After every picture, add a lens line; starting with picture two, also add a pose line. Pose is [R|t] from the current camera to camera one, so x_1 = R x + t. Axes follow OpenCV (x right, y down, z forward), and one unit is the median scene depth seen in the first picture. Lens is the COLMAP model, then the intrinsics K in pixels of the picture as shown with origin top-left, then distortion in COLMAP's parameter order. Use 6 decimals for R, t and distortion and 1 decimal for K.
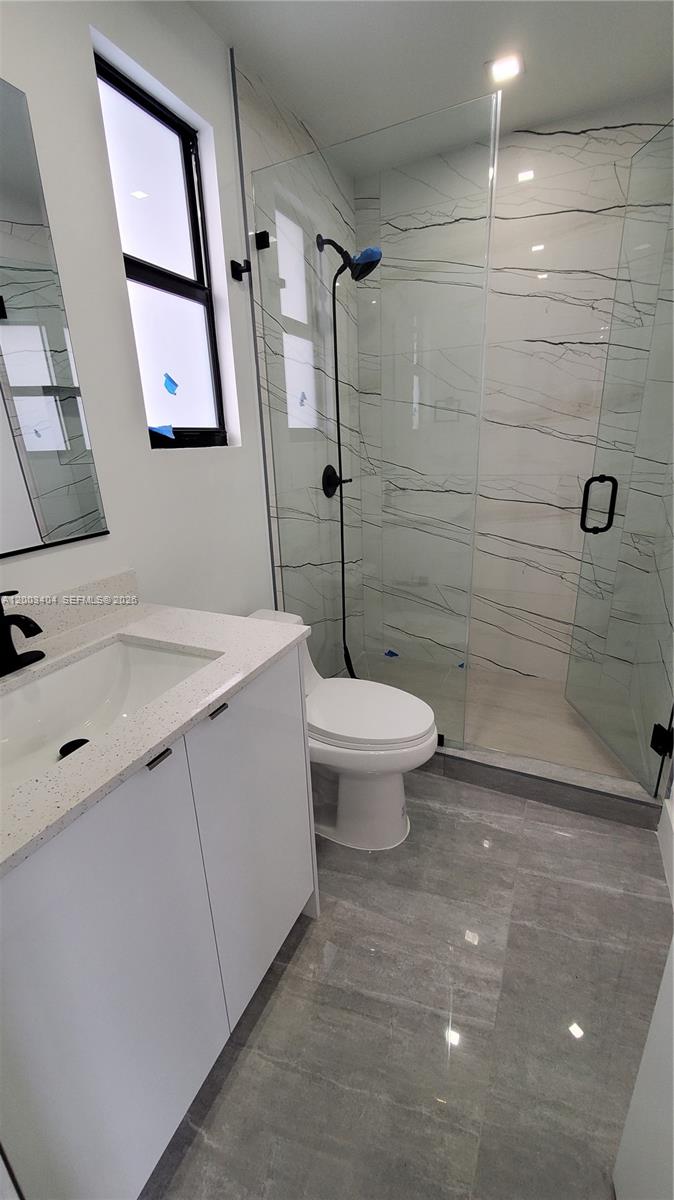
lens RADIAL K [[480.6, 0, 341.4], [0, 480.6, 599.3], [0, 0, 1]] dist [-0.007089, -0.000196]
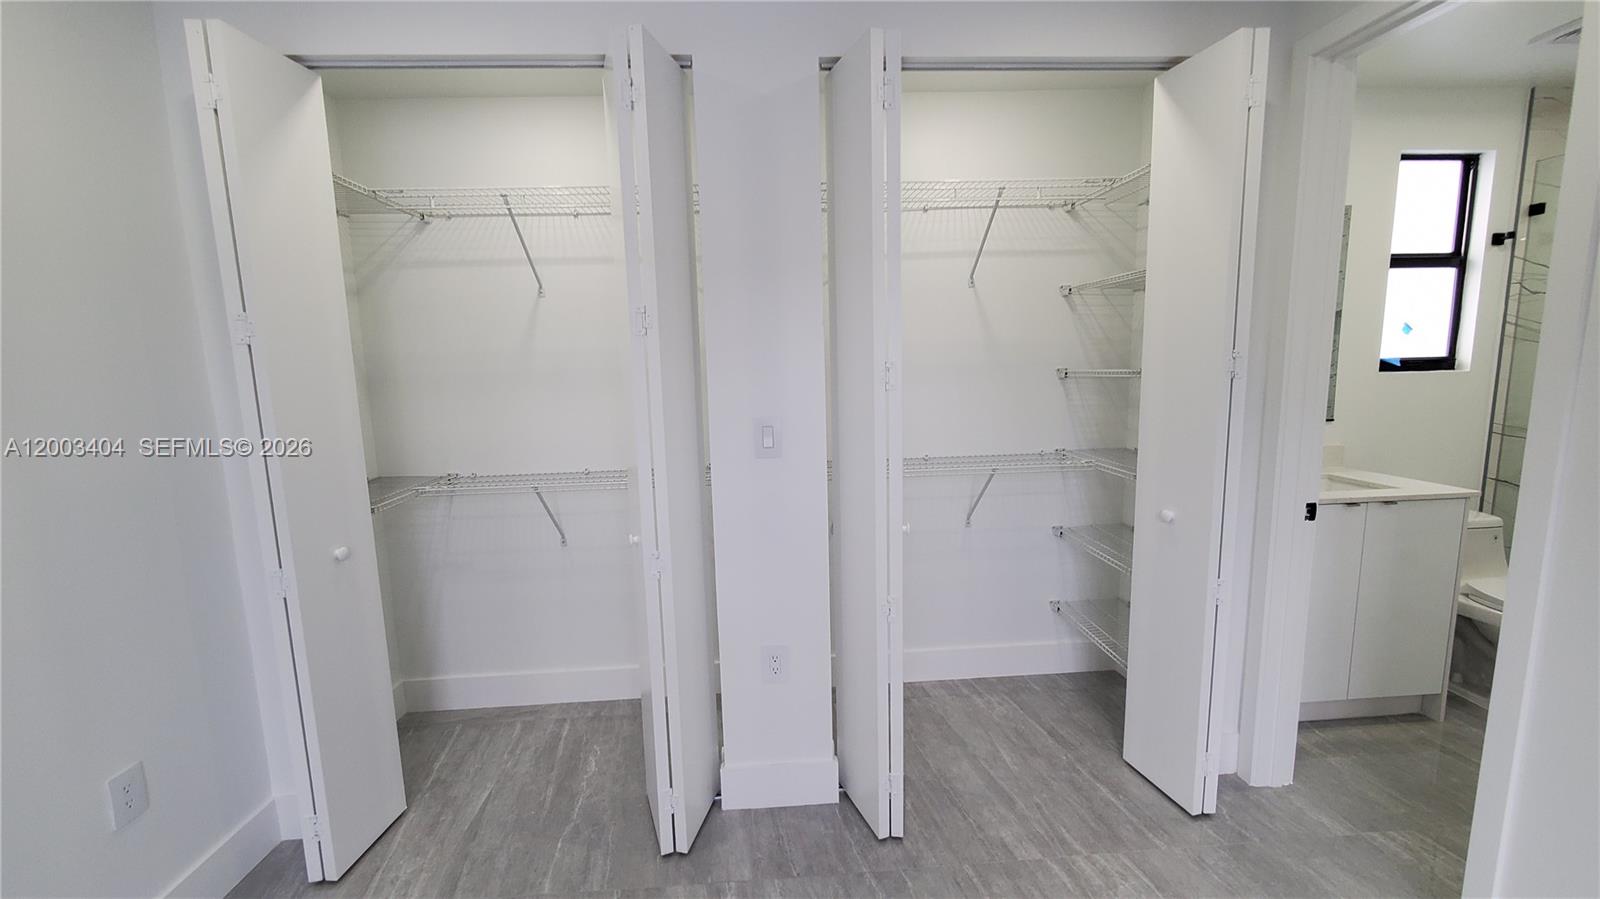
lens RADIAL K [[640.9, 0, 811.1], [0, 640.9, 450.6], [0, 0, 1]] dist [-0.007089, -0.000196]
pose [[0.476034, 0.147764, -0.866924, 0.458399], [-0.273222, 0.961850, 0.013915, 0.334919], [0.835907, 0.230239, 0.498246, -1.245621]]
